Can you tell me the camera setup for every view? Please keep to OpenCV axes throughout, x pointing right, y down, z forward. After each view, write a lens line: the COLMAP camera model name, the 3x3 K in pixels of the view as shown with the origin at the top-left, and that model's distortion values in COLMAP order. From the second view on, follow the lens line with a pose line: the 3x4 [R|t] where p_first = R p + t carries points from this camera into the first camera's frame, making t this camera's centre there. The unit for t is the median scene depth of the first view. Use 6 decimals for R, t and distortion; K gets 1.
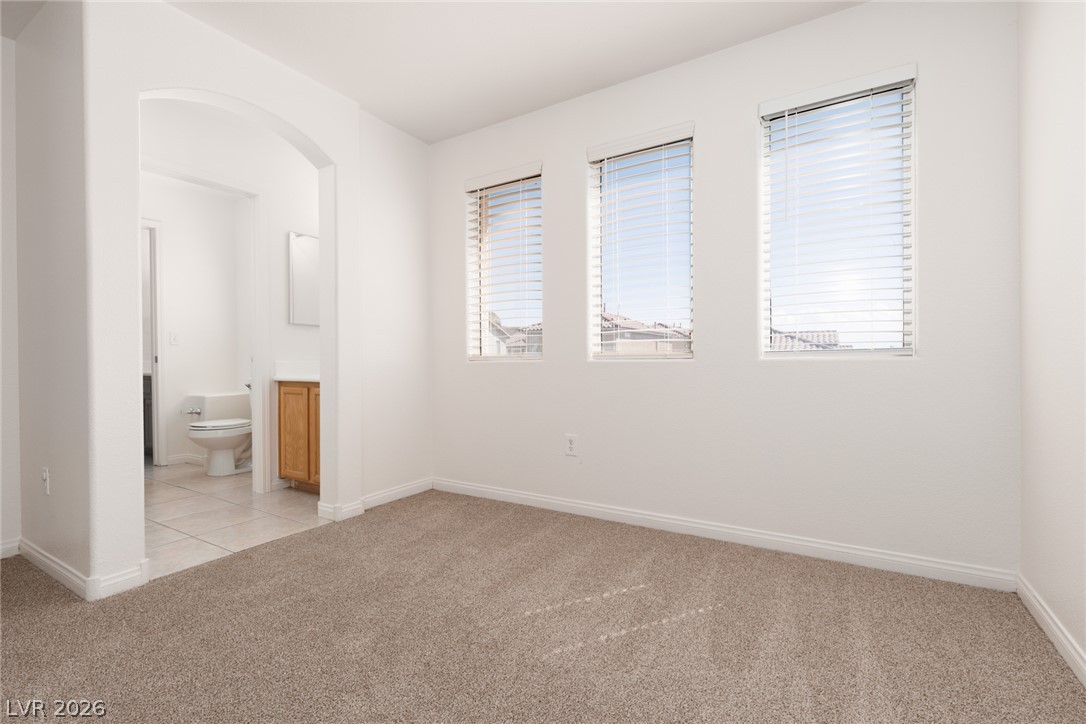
lens RADIAL K [[487.1, 0, 534.3], [0, 487.1, 352.7], [0, 0, 1]] dist [0.002417, -0.000163]
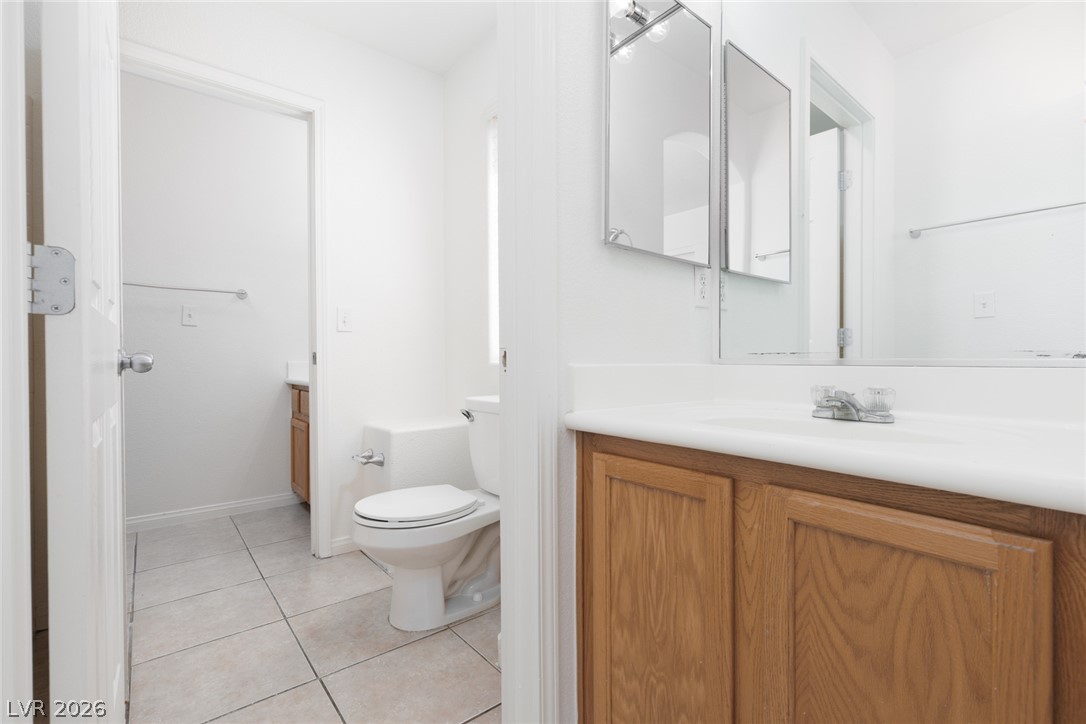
lens RADIAL K [[487.1, 0, 544.2], [0, 487.1, 359.8], [0, 0, 1]] dist [0.002417, -0.000163]
pose [[0.949192, 0.011168, -0.314499, -0.449173], [-0.009572, 0.999932, 0.006617, 0.011491], [0.314551, -0.003271, 0.949235, 0.700062]]
